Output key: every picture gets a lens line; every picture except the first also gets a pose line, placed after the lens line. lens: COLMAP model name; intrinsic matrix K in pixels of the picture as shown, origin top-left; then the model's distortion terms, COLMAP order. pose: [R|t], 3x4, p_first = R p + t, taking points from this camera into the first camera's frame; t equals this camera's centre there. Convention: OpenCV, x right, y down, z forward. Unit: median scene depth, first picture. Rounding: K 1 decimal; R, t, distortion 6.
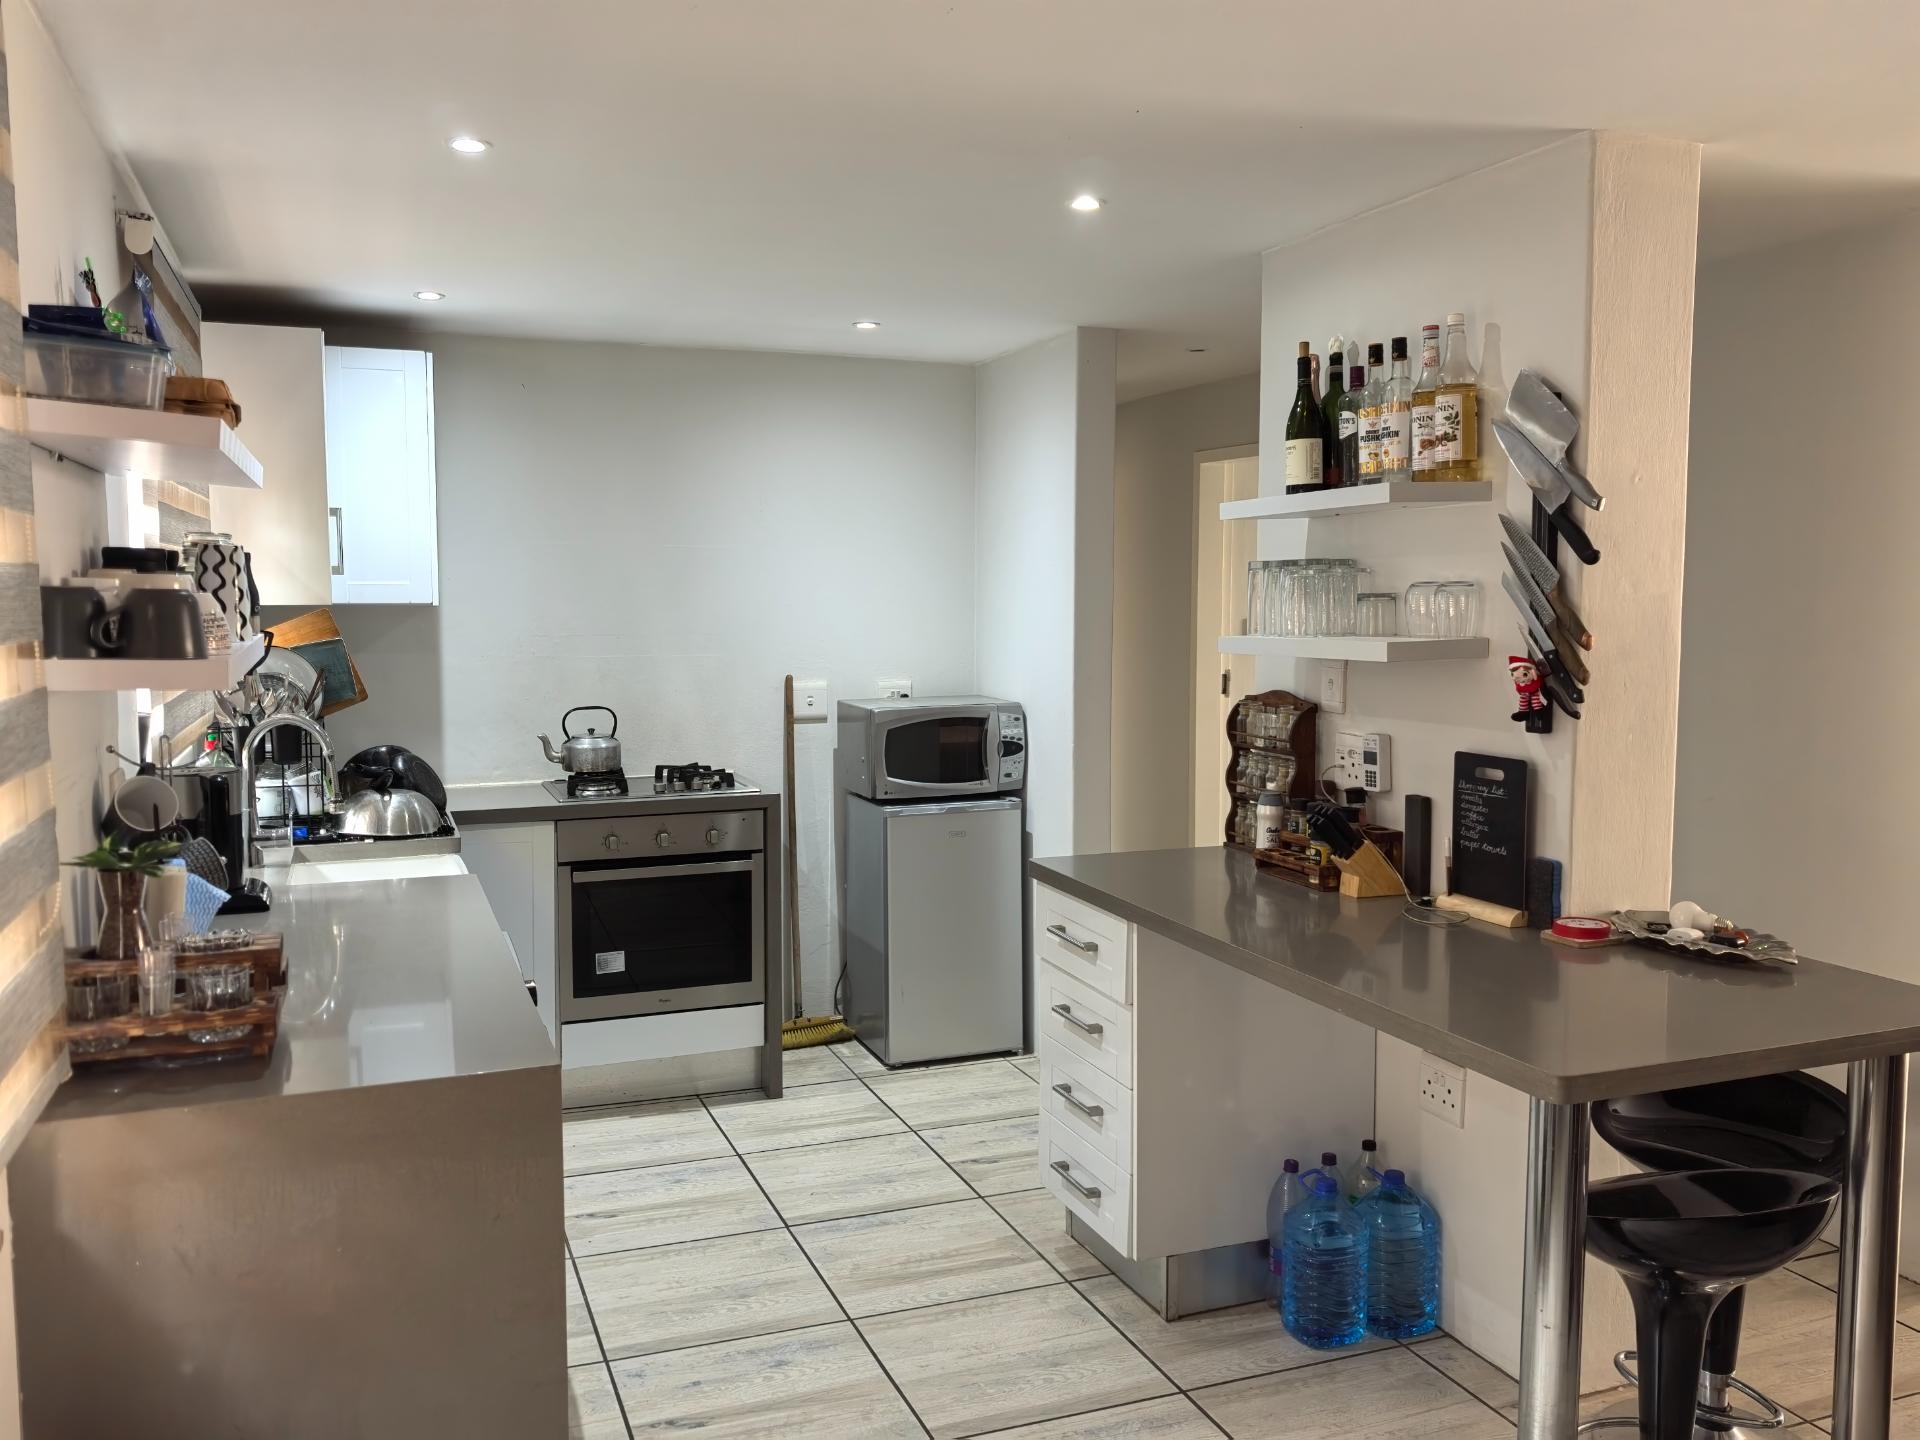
lens RADIAL K [[1515.8, 0, 957.5], [0, 1515.8, 721.0], [0, 0, 1]] dist [0.004928, -0.005452]
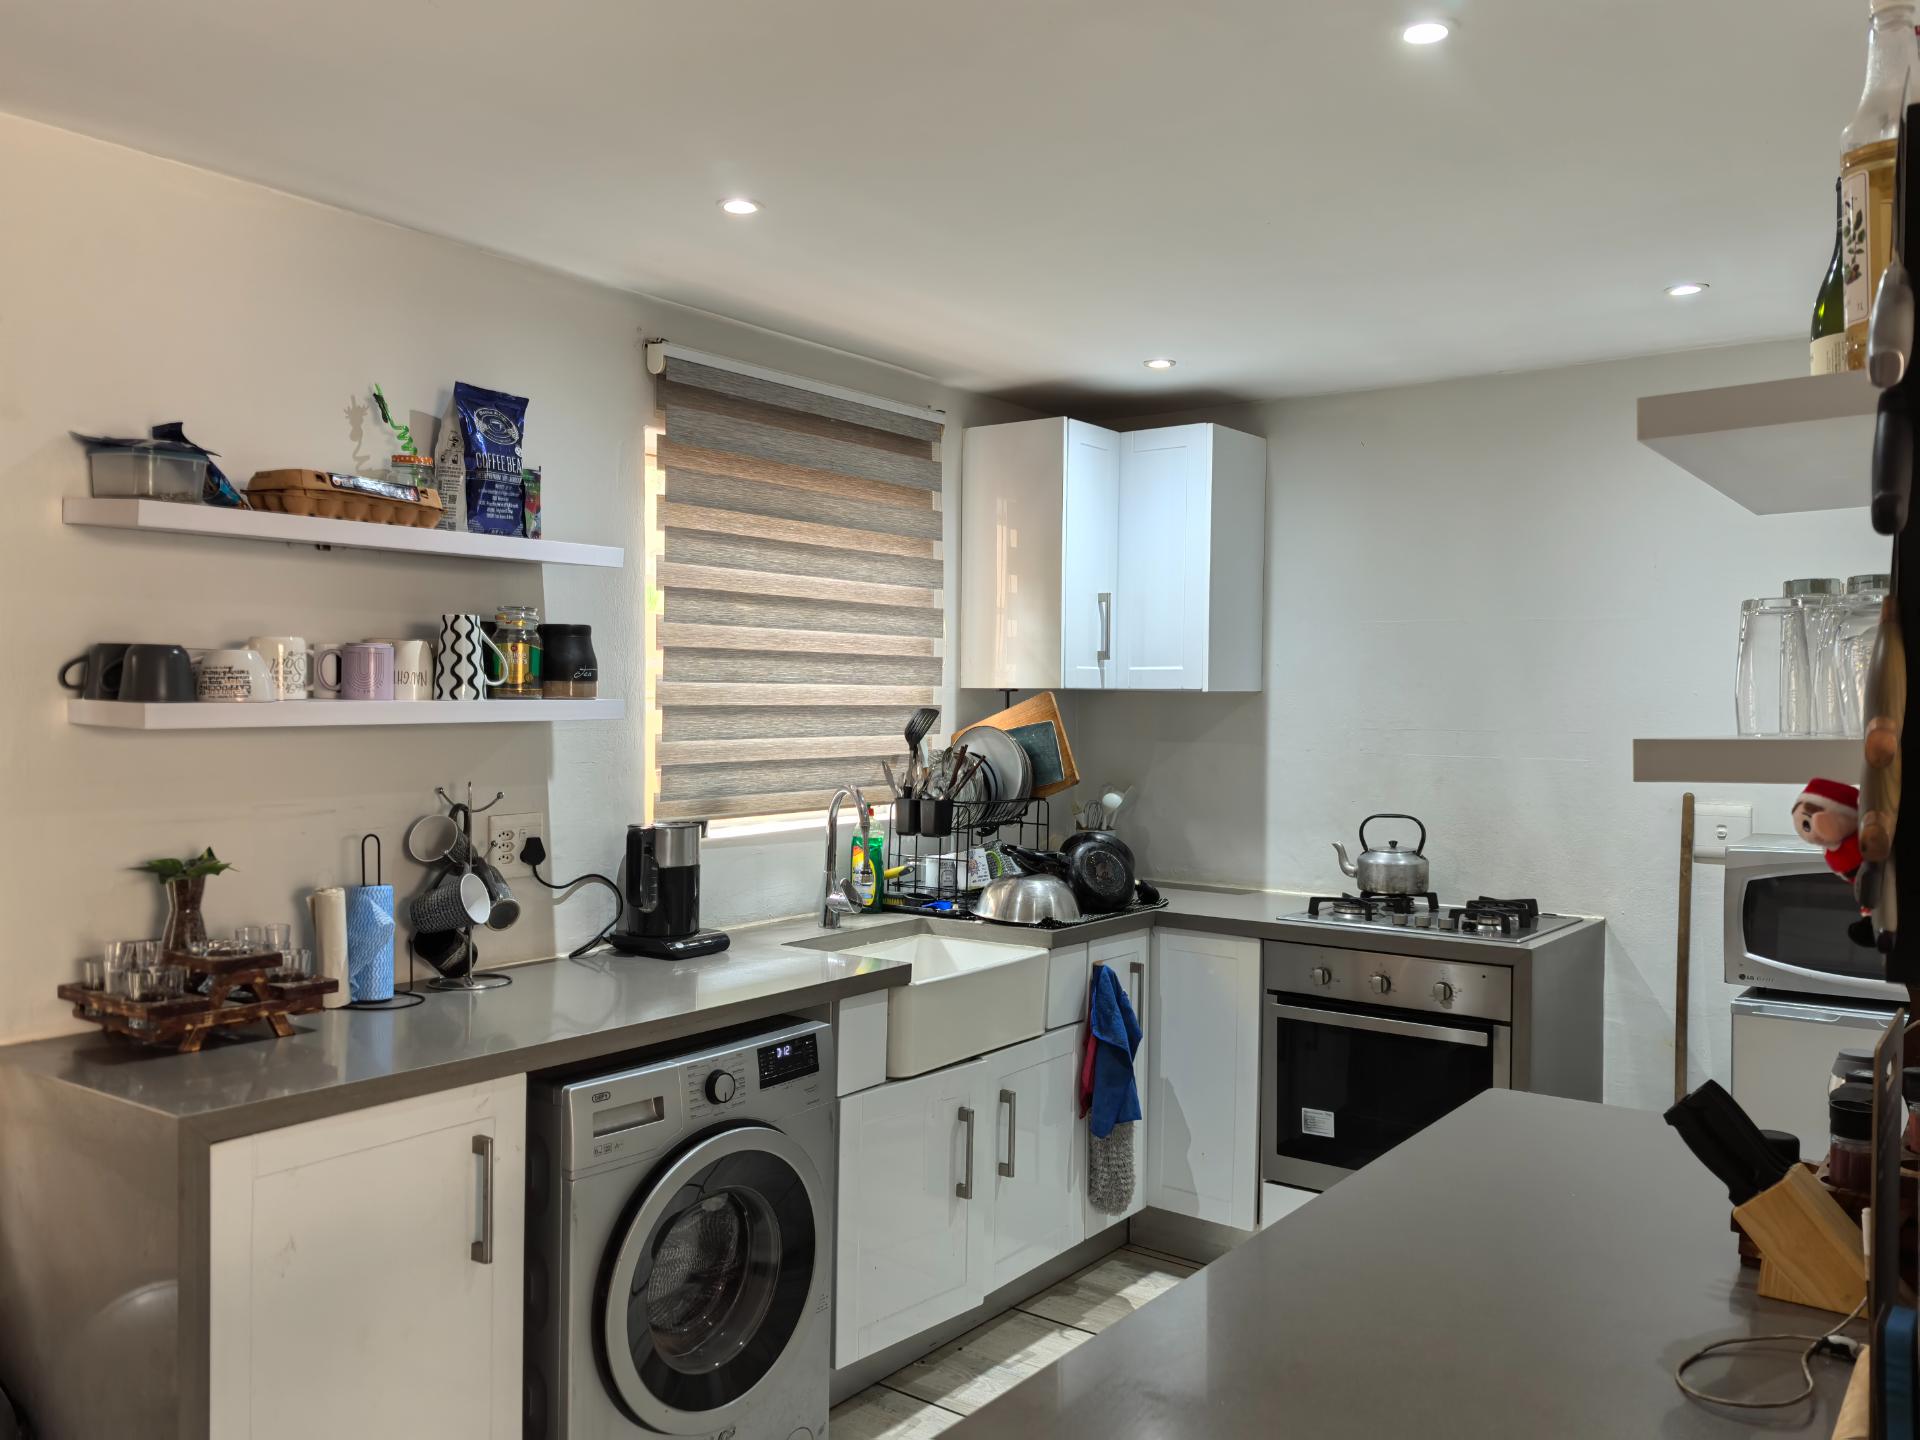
lens RADIAL K [[1515.8, 0, 960.1], [0, 1515.8, 713.3], [0, 0, 1]] dist [0.004928, -0.005452]
pose [[0.530498, 0.011872, -0.847603, 0.353280], [-0.080825, 0.996055, -0.036636, -0.015759], [0.843824, 0.087942, 0.529365, 0.370504]]
